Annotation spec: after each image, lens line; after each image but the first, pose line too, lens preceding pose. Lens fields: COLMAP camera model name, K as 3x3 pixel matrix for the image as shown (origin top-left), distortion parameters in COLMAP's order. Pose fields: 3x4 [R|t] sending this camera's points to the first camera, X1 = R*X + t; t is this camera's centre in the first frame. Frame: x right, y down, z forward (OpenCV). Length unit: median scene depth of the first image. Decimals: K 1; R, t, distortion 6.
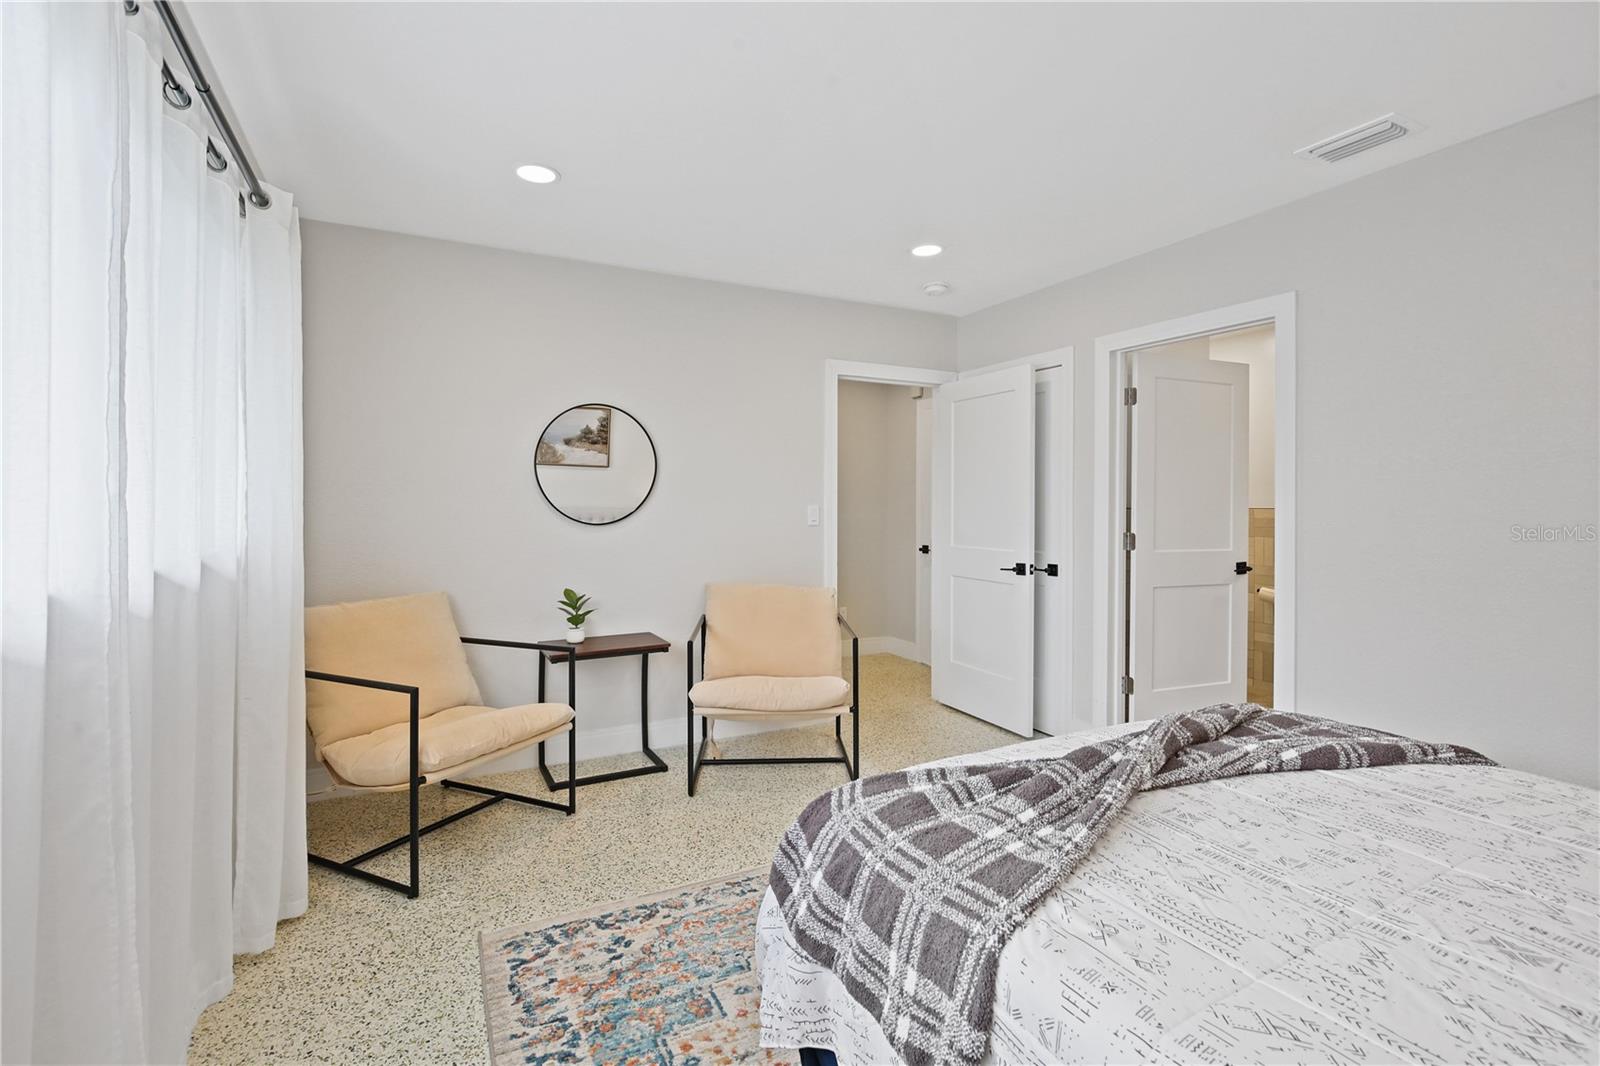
lens RADIAL K [[735.6, 0, 832.2], [0, 735.6, 525.4], [0, 0, 1]] dist [-0.012702, 0.006587]
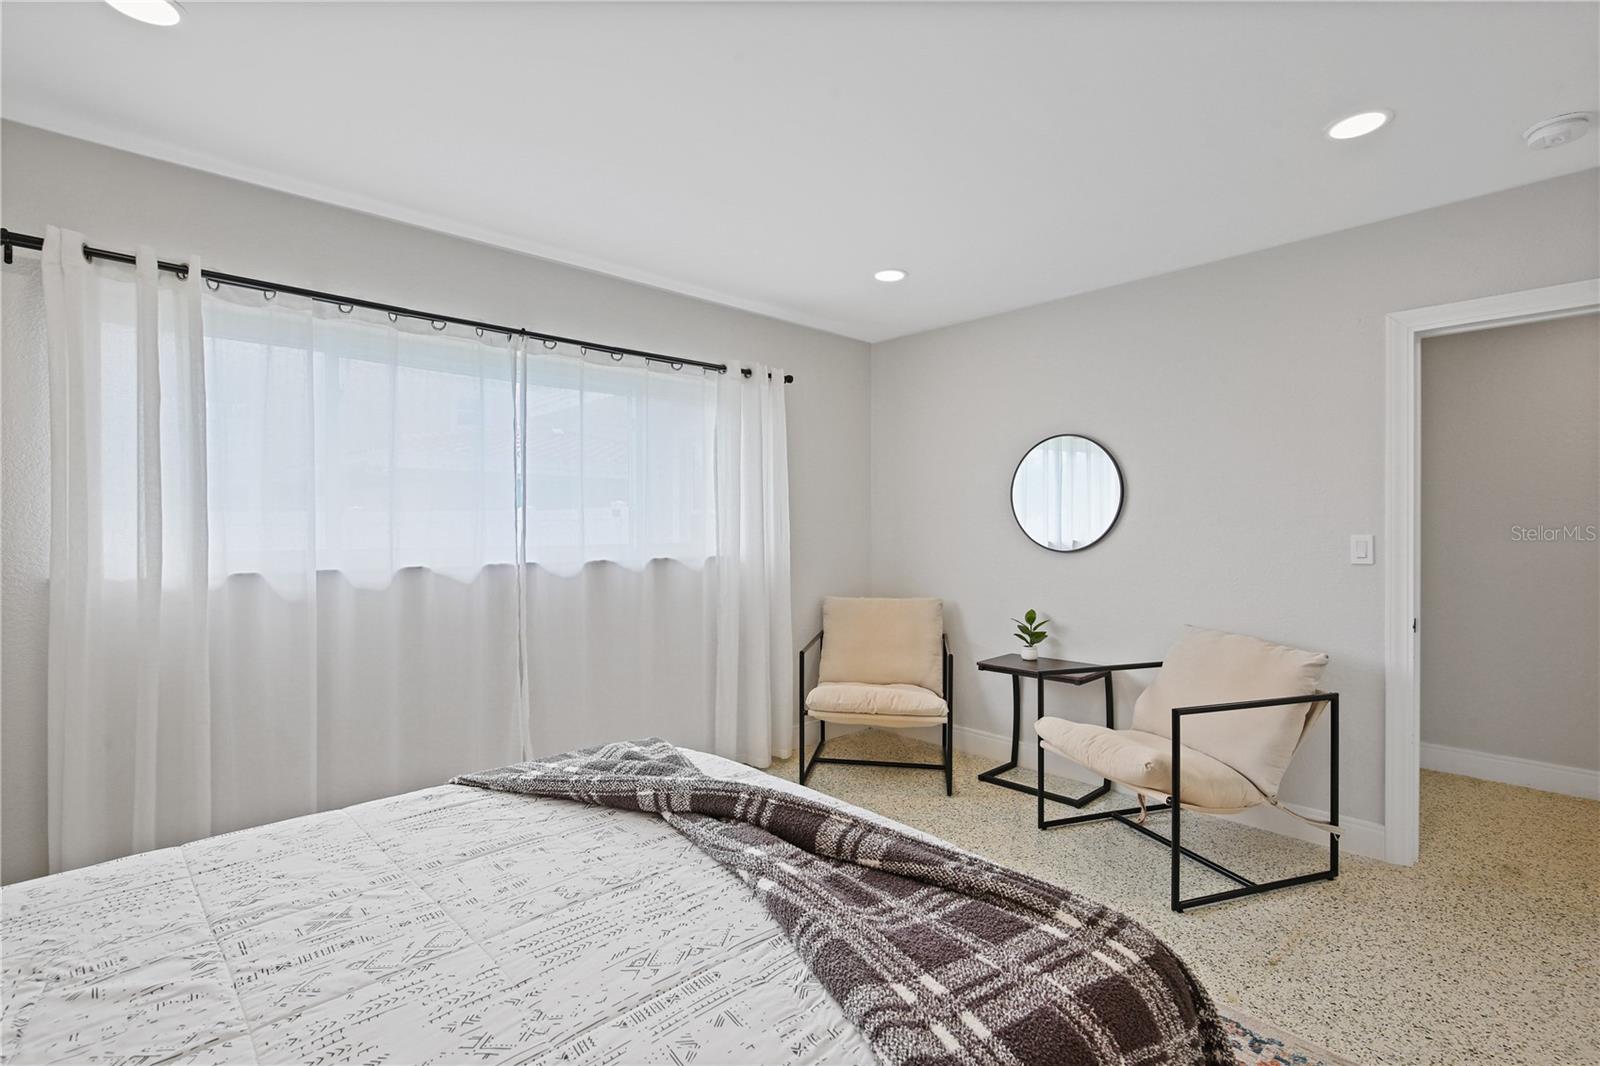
lens RADIAL K [[735.6, 0, 790.0], [0, 735.6, 527.1], [0, 0, 1]] dist [-0.012702, 0.006587]
pose [[0.251735, -0.001863, -0.967794, 0.980314], [-0.025073, 0.999650, -0.008446, -0.027592], [0.967471, 0.026391, 0.251600, 0.608072]]
